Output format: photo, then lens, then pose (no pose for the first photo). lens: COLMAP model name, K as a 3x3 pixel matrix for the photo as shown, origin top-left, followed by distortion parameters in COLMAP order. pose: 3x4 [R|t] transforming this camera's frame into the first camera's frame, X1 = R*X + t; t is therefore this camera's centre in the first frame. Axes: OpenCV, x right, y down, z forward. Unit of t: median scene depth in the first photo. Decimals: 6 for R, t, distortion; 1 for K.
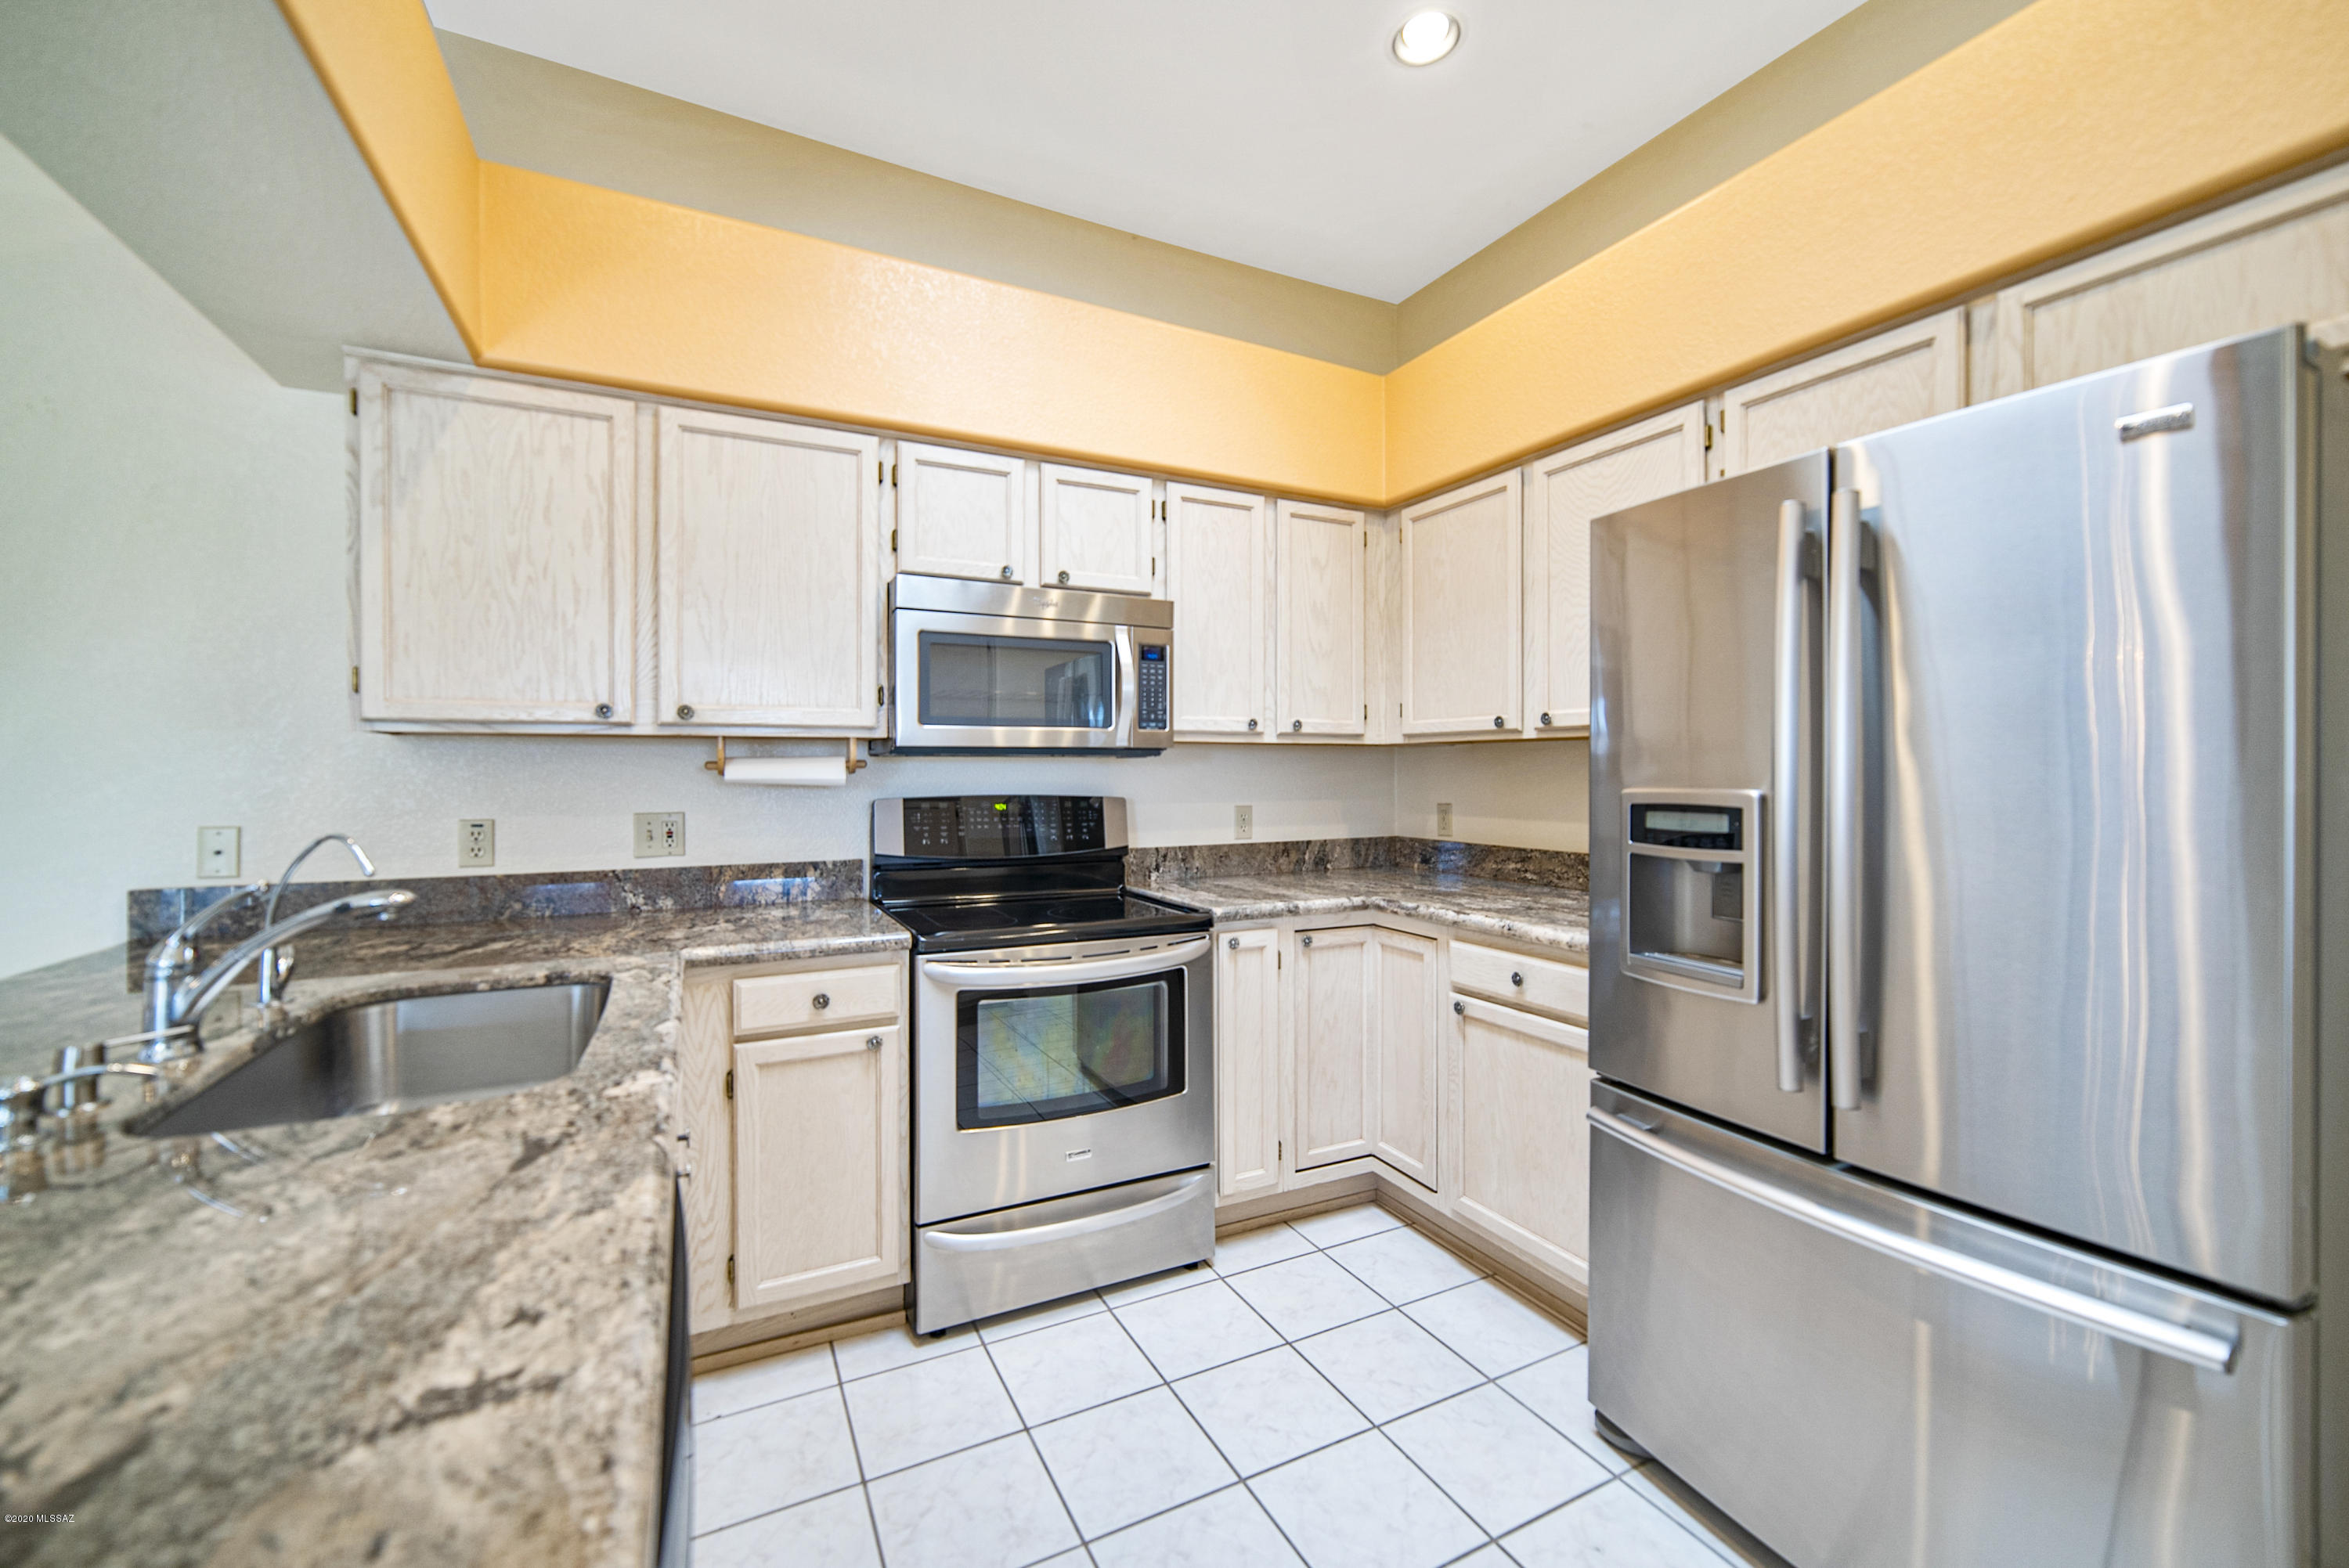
lens RADIAL K [[958.3, 0, 1188.2], [0, 958.3, 763.1], [0, 0, 1]] dist [-0.007200, 0.003065]
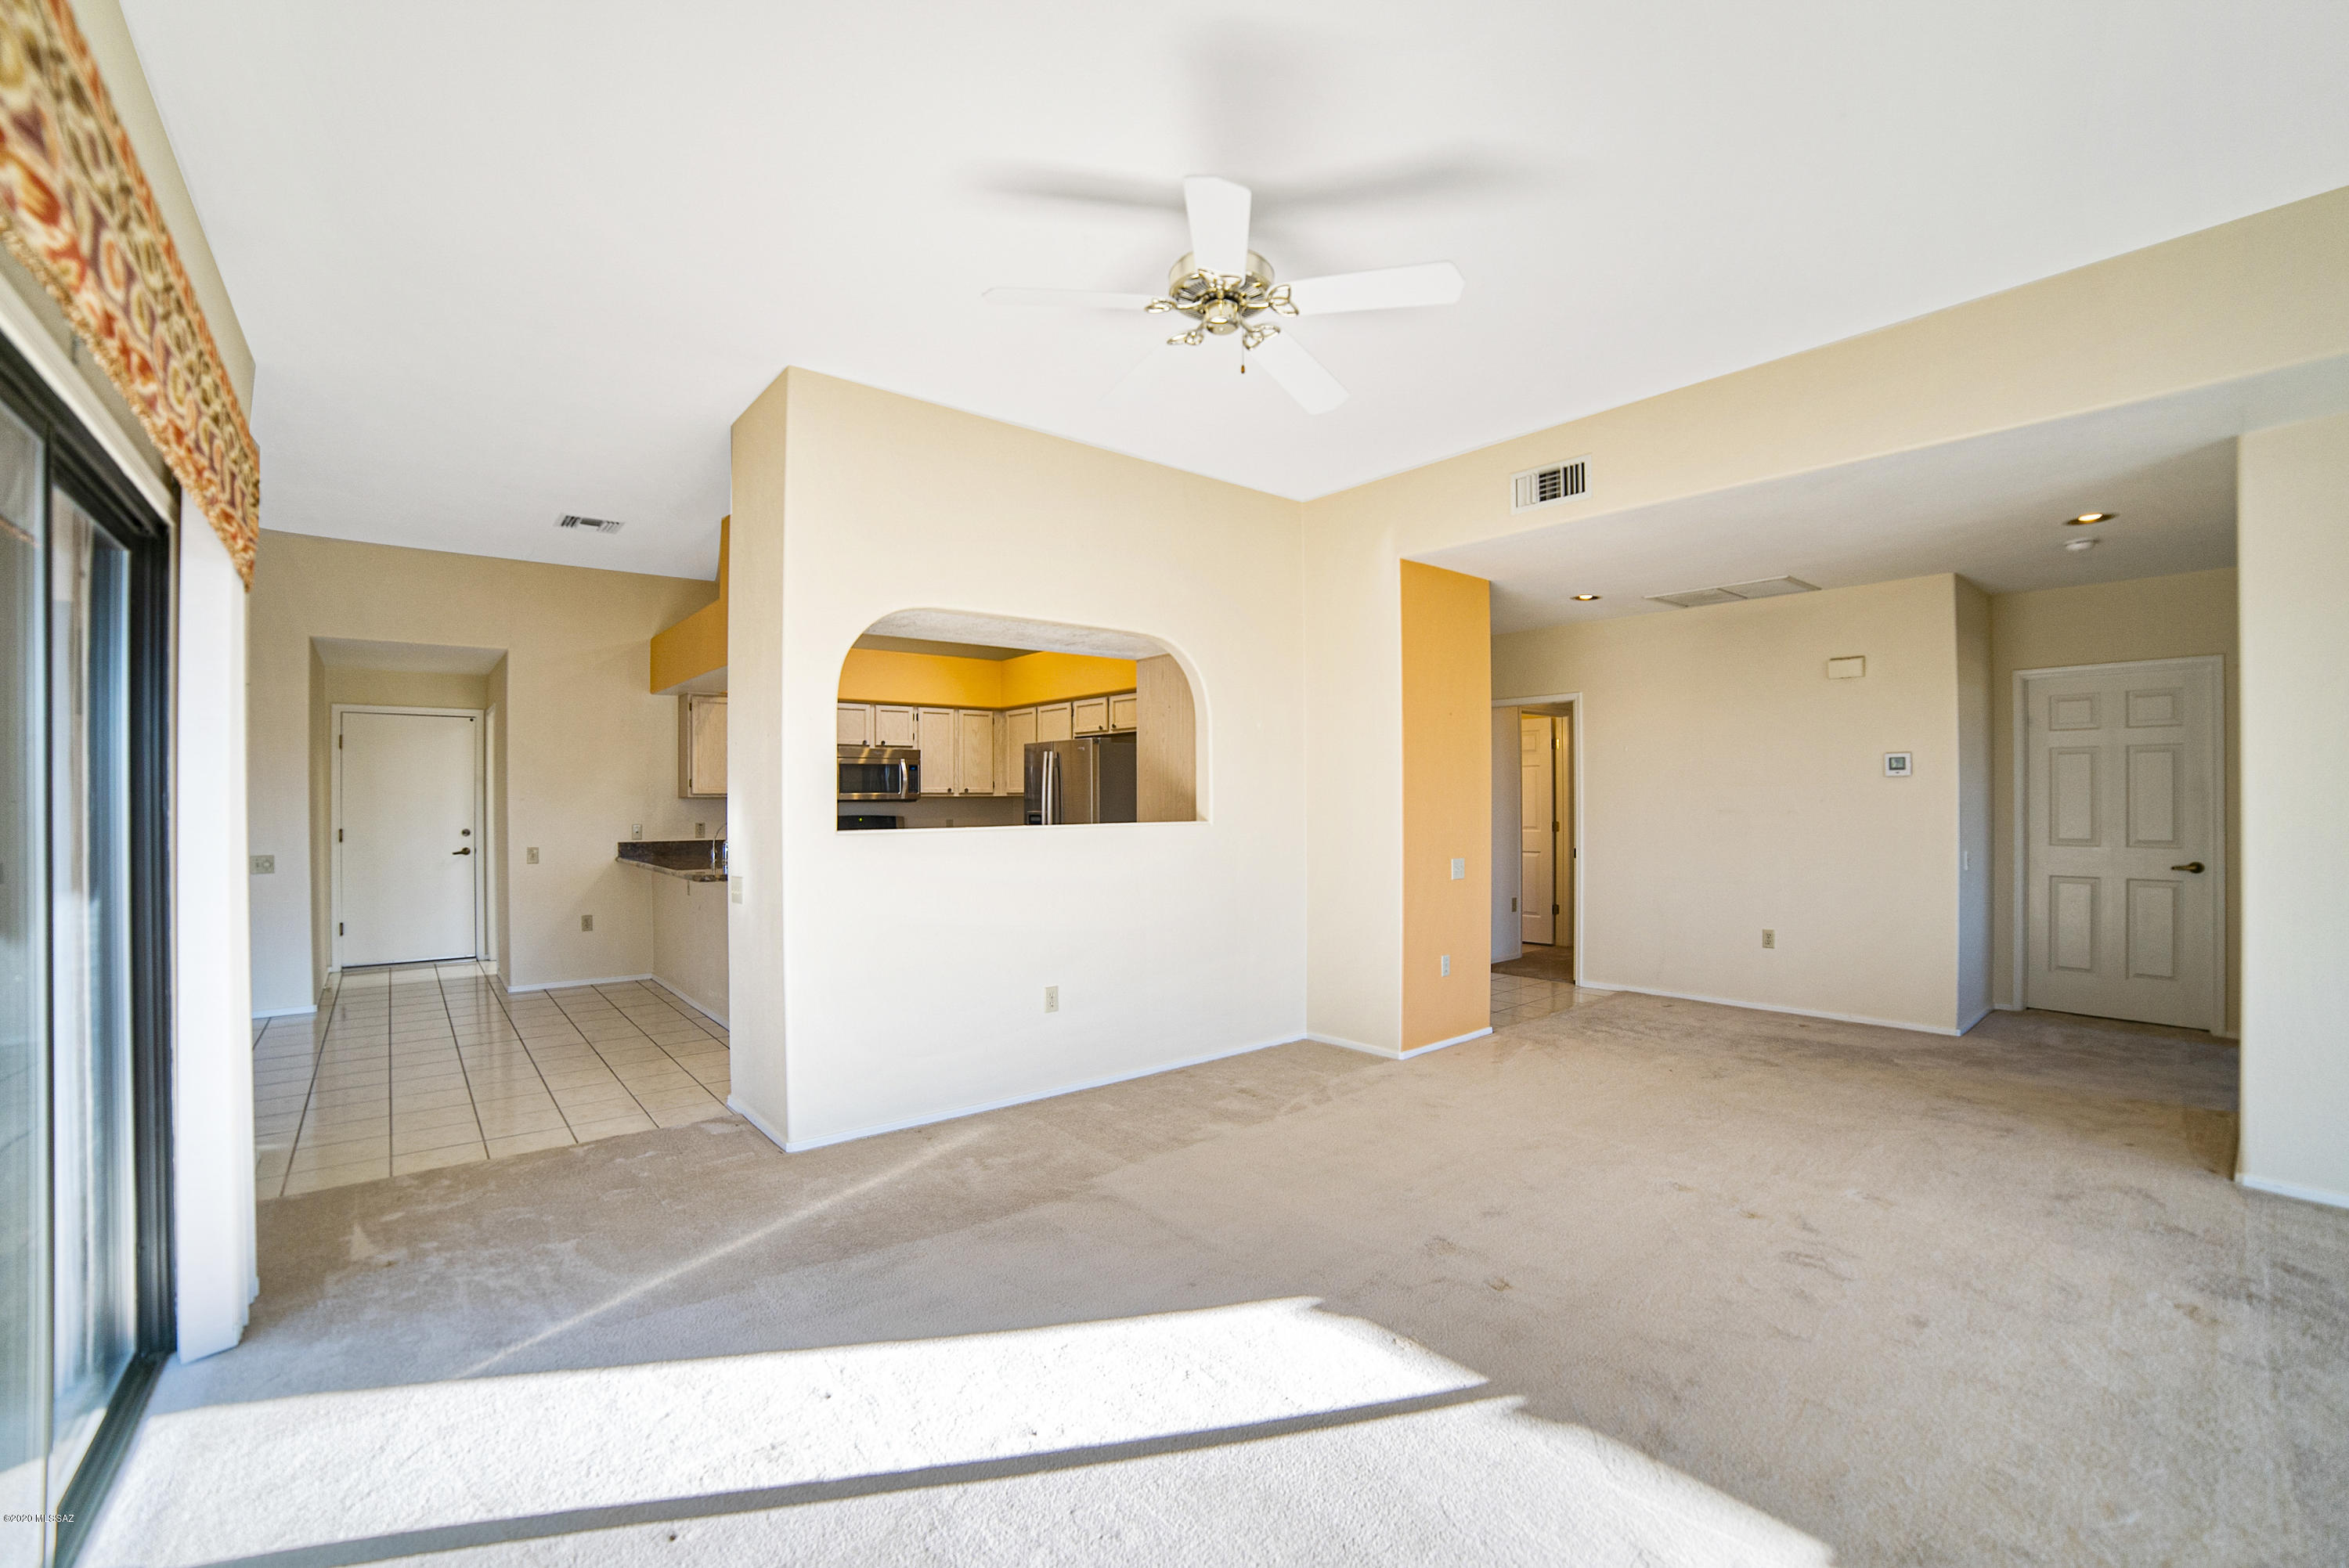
lens RADIAL K [[958.3, 0, 1191.3], [0, 958.3, 795.0], [0, 0, 1]] dist [-0.007200, 0.003065]
pose [[0.967515, -0.004979, 0.252766, 0.048720], [0.005505, 0.999984, -0.001373, -0.019157], [-0.252755, 0.002720, 0.967527, -2.218304]]
